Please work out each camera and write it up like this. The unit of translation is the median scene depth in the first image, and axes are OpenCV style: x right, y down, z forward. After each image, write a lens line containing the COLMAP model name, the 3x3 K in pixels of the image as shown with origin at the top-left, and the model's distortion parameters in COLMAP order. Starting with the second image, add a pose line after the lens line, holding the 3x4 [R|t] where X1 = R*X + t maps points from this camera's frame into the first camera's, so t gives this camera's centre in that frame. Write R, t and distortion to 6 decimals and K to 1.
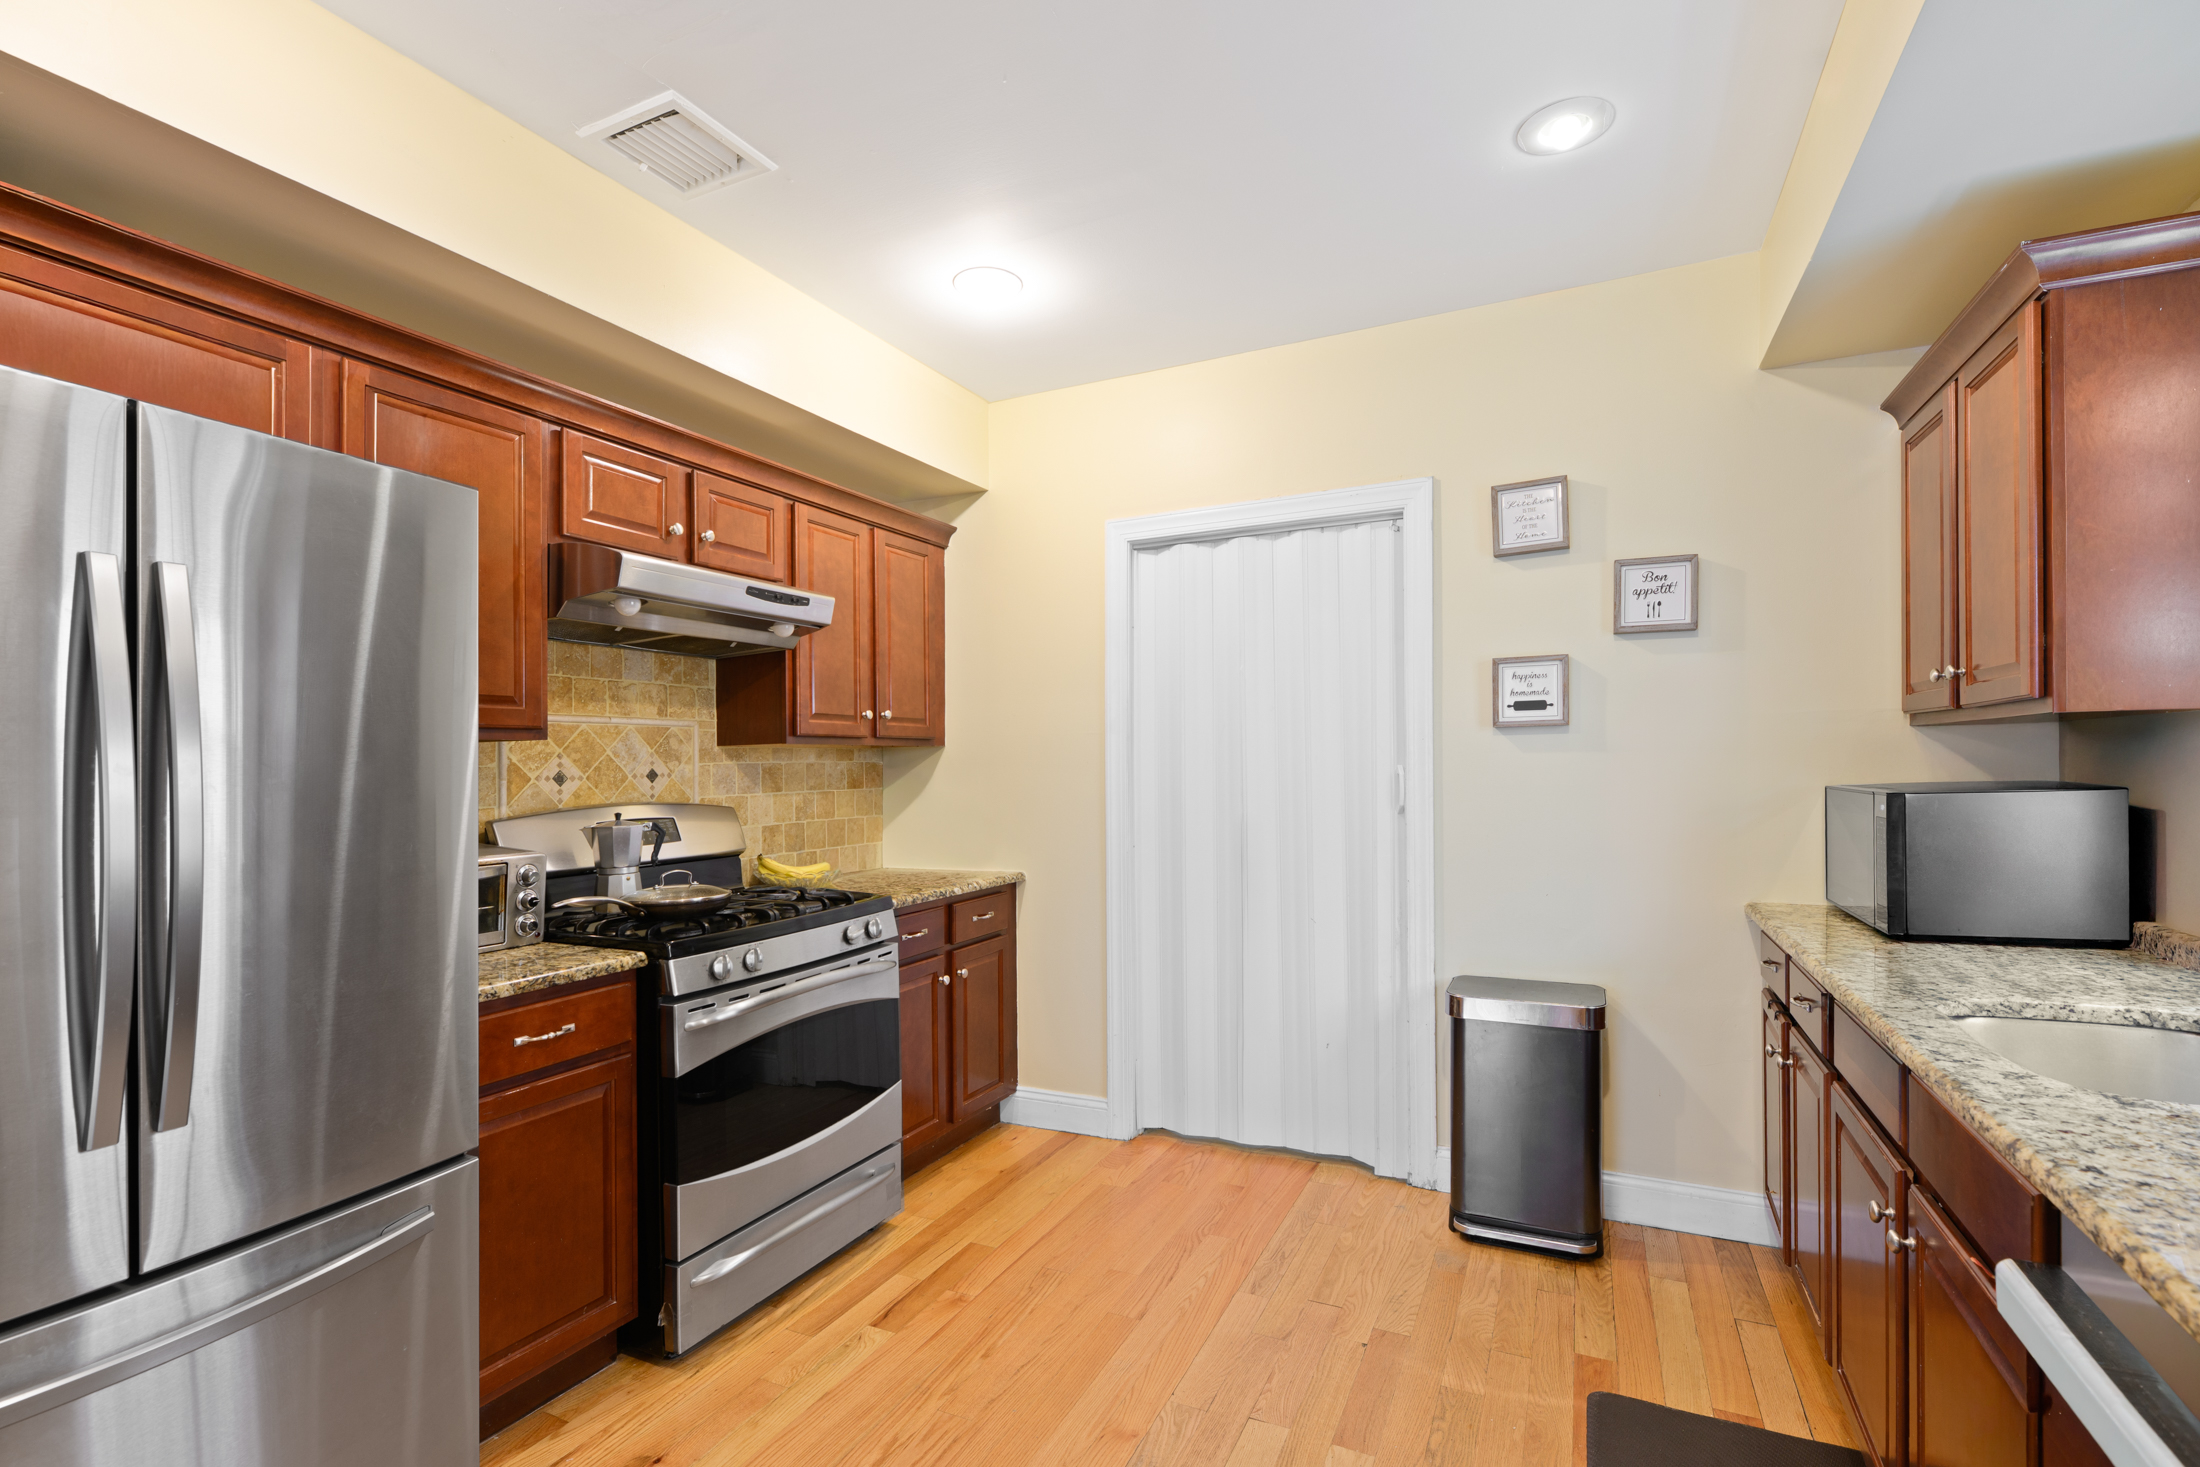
lens RADIAL K [[998.8, 0, 1102.2], [0, 998.8, 788.3], [0, 0, 1]] dist [0.004032, -0.000338]
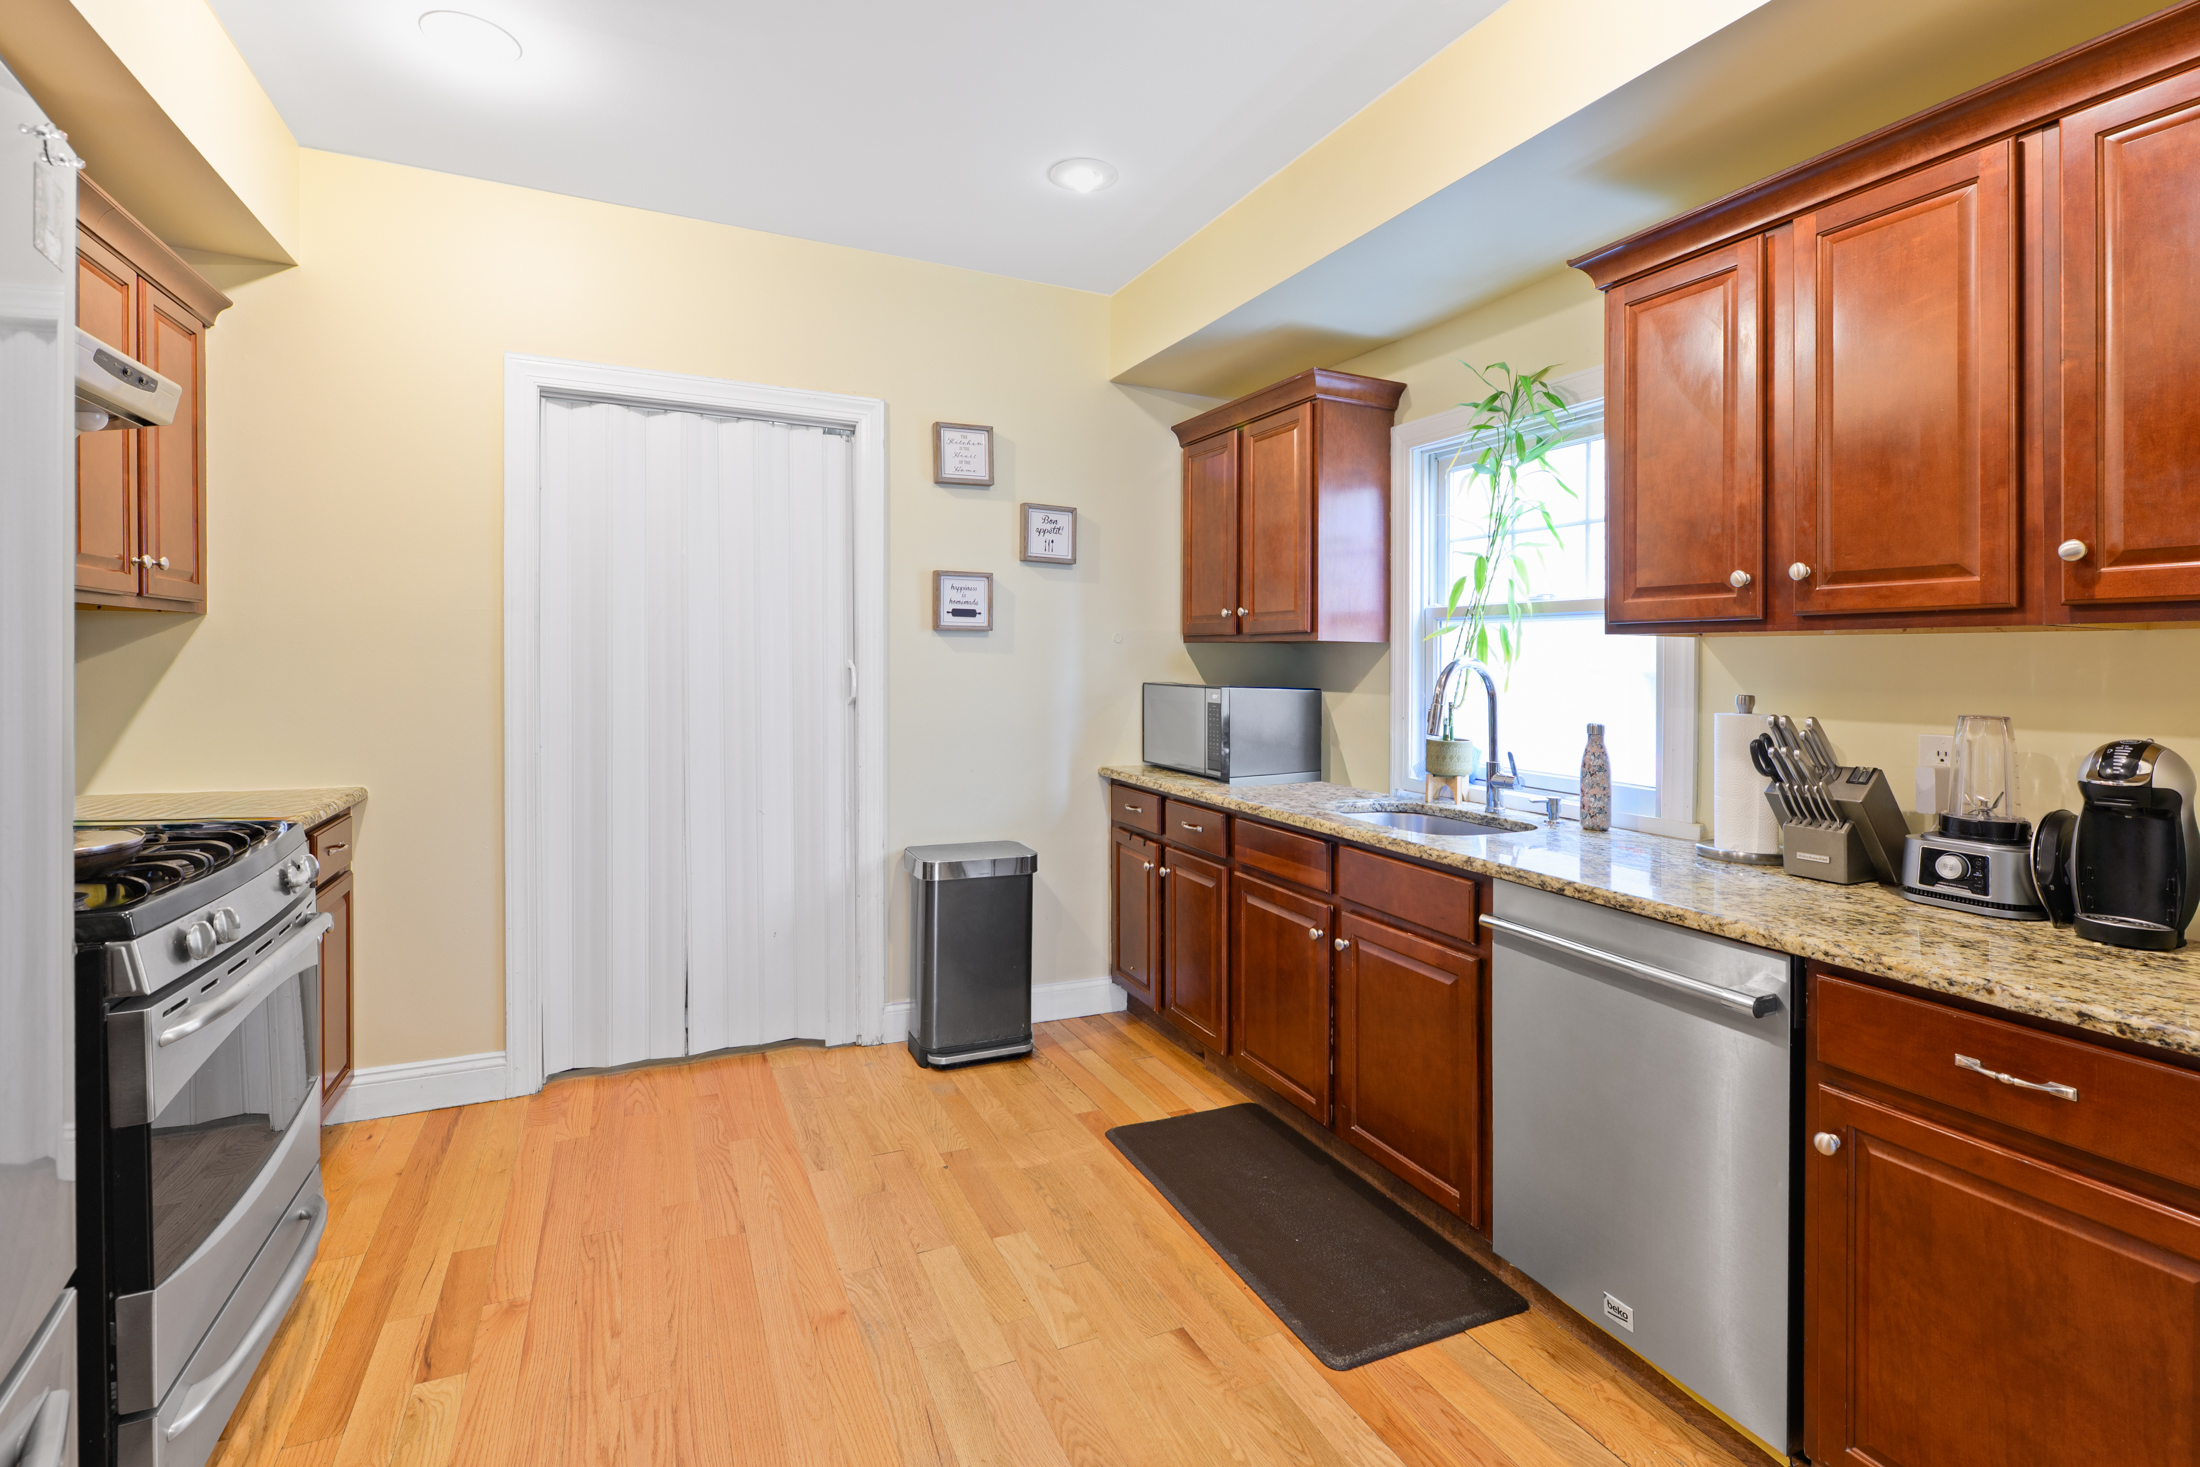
lens RADIAL K [[1031.2, 0, 1102.6], [0, 1031.2, 691.9], [0, 0, 1]] dist [0.001598, -0.001155]
pose [[0.637703, 0.003420, 0.770275, -0.418516], [-0.008305, 0.999963, 0.002436, 0.006815], [-0.770238, -0.007950, 0.637707, 0.089834]]
